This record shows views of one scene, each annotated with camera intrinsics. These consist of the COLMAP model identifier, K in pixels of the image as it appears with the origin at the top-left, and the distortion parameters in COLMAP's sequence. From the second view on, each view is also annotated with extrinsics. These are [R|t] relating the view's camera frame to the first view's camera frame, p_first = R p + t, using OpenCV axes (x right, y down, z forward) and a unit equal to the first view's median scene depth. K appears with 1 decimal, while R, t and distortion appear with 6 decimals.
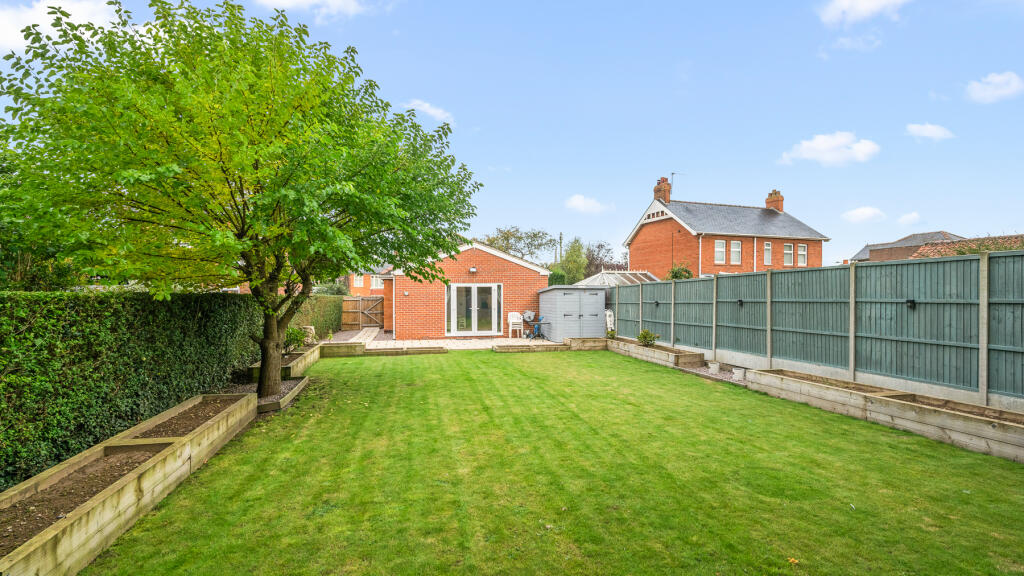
lens RADIAL K [[482.8, 0, 505.7], [0, 482.8, 296.9], [0, 0, 1]] dist [0.002789, 0.000968]
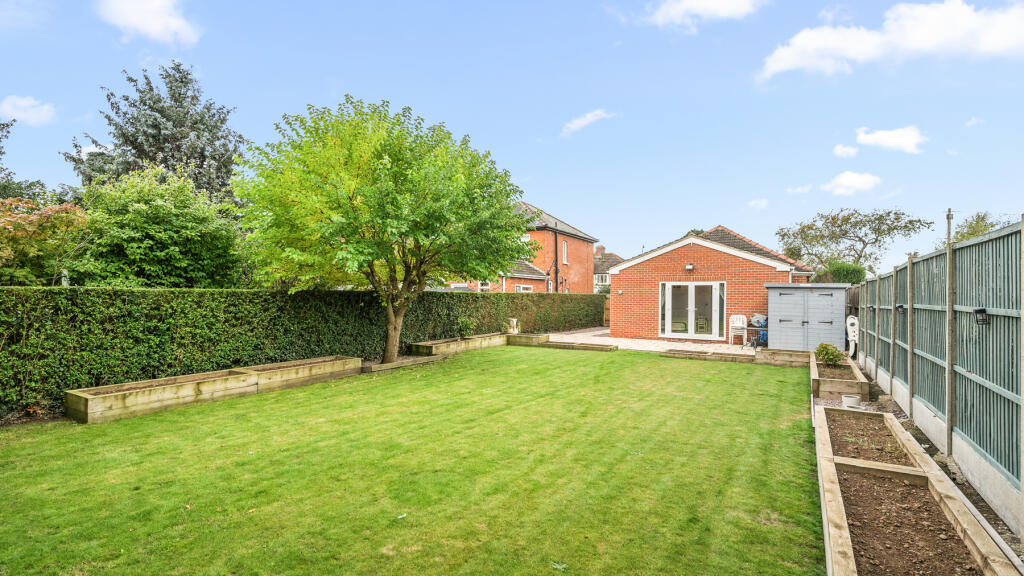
lens RADIAL K [[482.8, 0, 506.1], [0, 482.8, 282.5], [0, 0, 1]] dist [0.002789, 0.000968]
pose [[0.722938, -0.006200, -0.690886, 0.318315], [-0.012434, 0.999681, -0.021982, -0.001909], [0.690801, 0.024482, 0.722630, 0.092399]]
